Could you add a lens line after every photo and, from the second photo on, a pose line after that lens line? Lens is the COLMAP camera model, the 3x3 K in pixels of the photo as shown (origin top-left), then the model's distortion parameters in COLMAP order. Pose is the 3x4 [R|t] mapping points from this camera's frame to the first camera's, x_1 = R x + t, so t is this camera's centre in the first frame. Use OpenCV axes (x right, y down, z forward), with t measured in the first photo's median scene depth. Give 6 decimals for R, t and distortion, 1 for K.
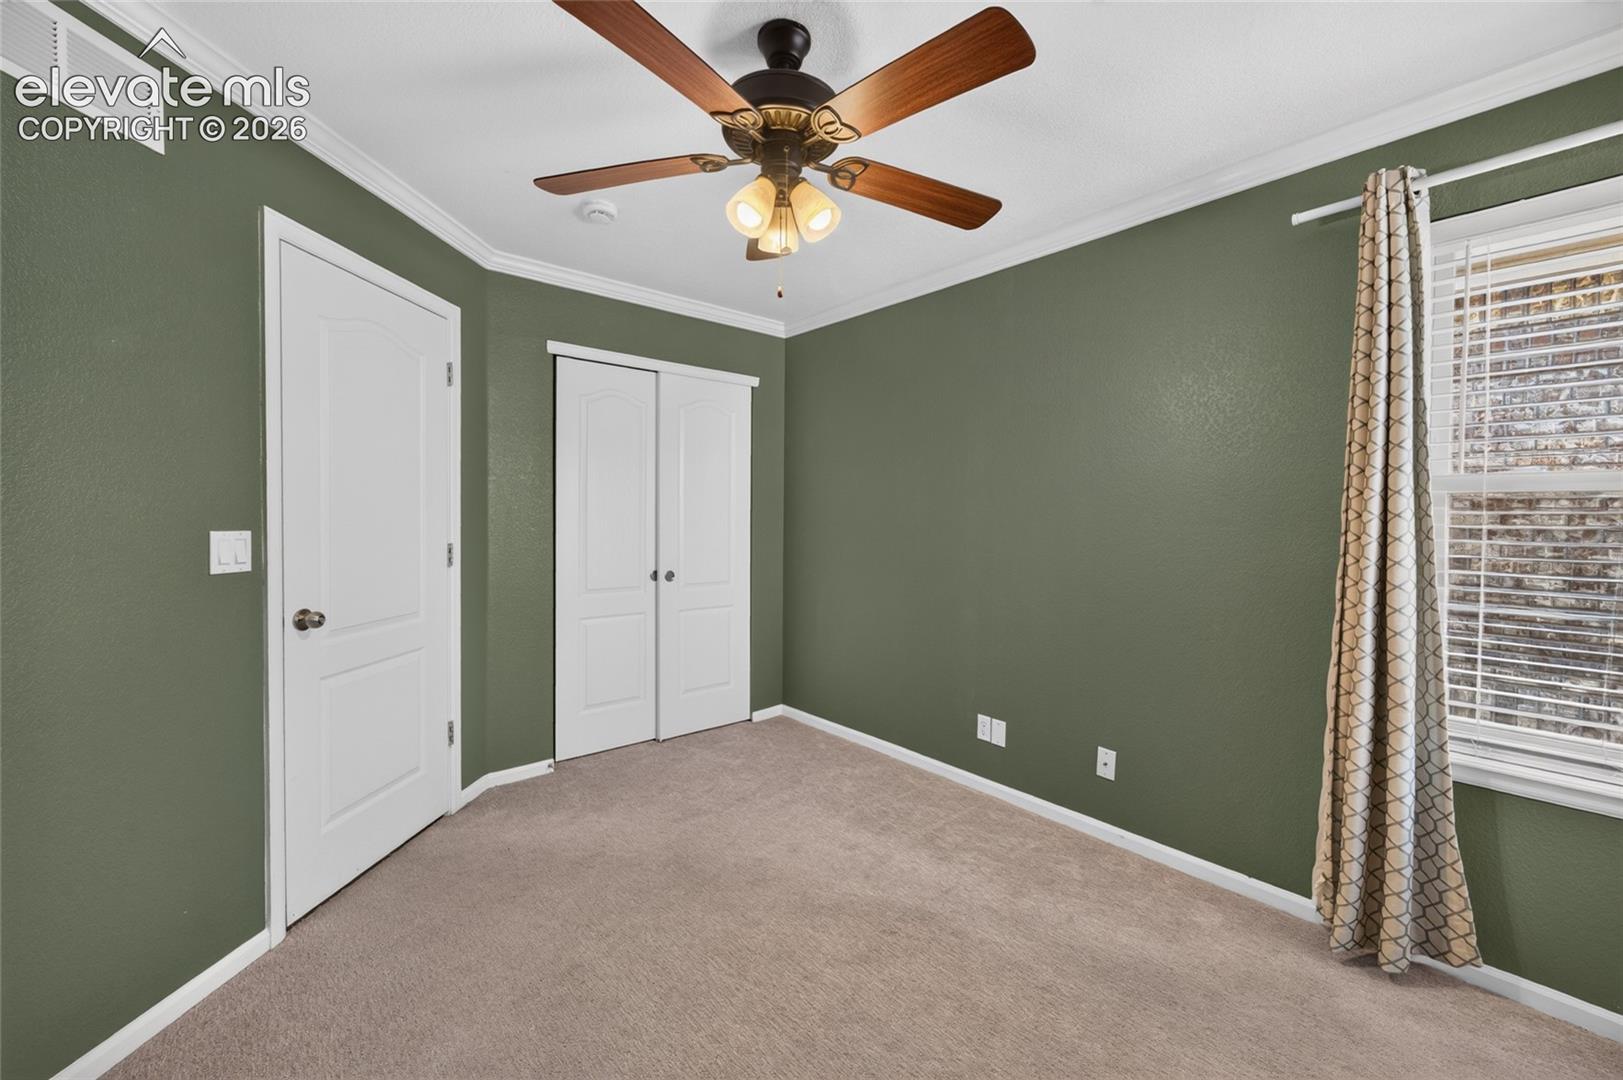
lens RADIAL K [[647.2, 0, 813.4], [0, 647.2, 534.2], [0, 0, 1]] dist [0.001424, -0.000438]
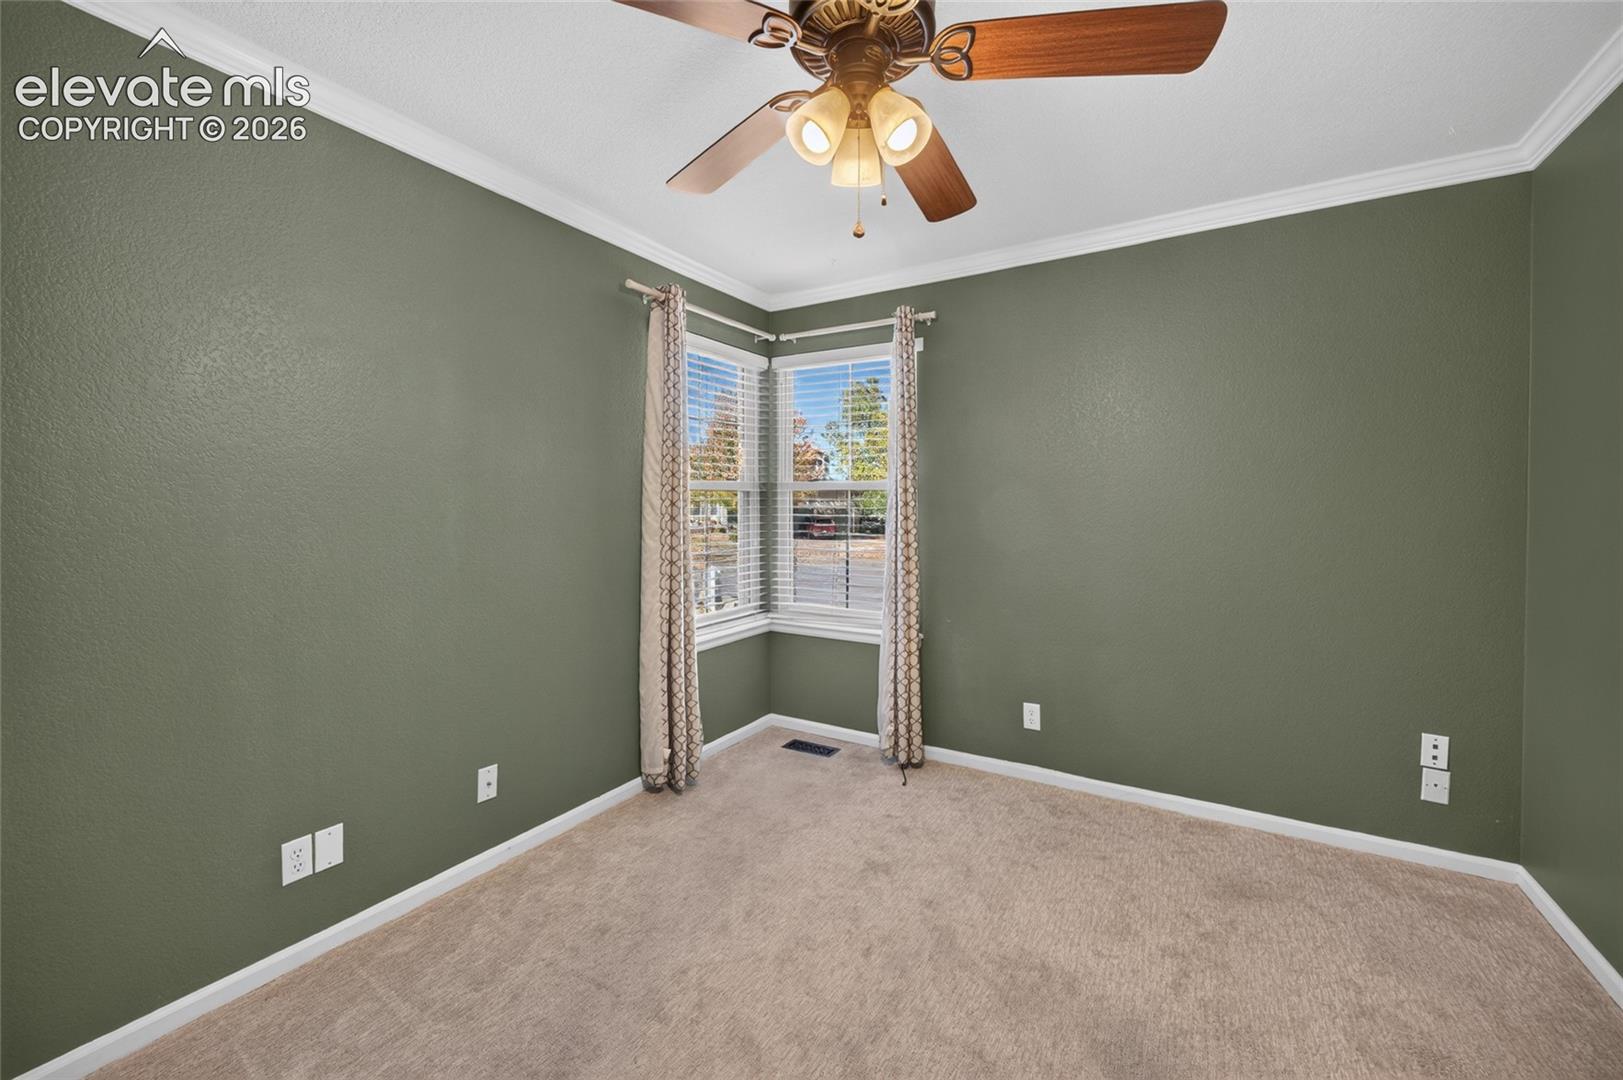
lens RADIAL K [[647.2, 0, 813.4], [0, 647.2, 534.2], [0, 0, 1]] dist [0.001424, -0.000438]
pose [[-0.348815, -0.046245, 0.936050, -0.652243], [0.019415, 0.998211, 0.056551, -0.033997], [-0.936991, 0.037899, -0.347293, 1.103986]]
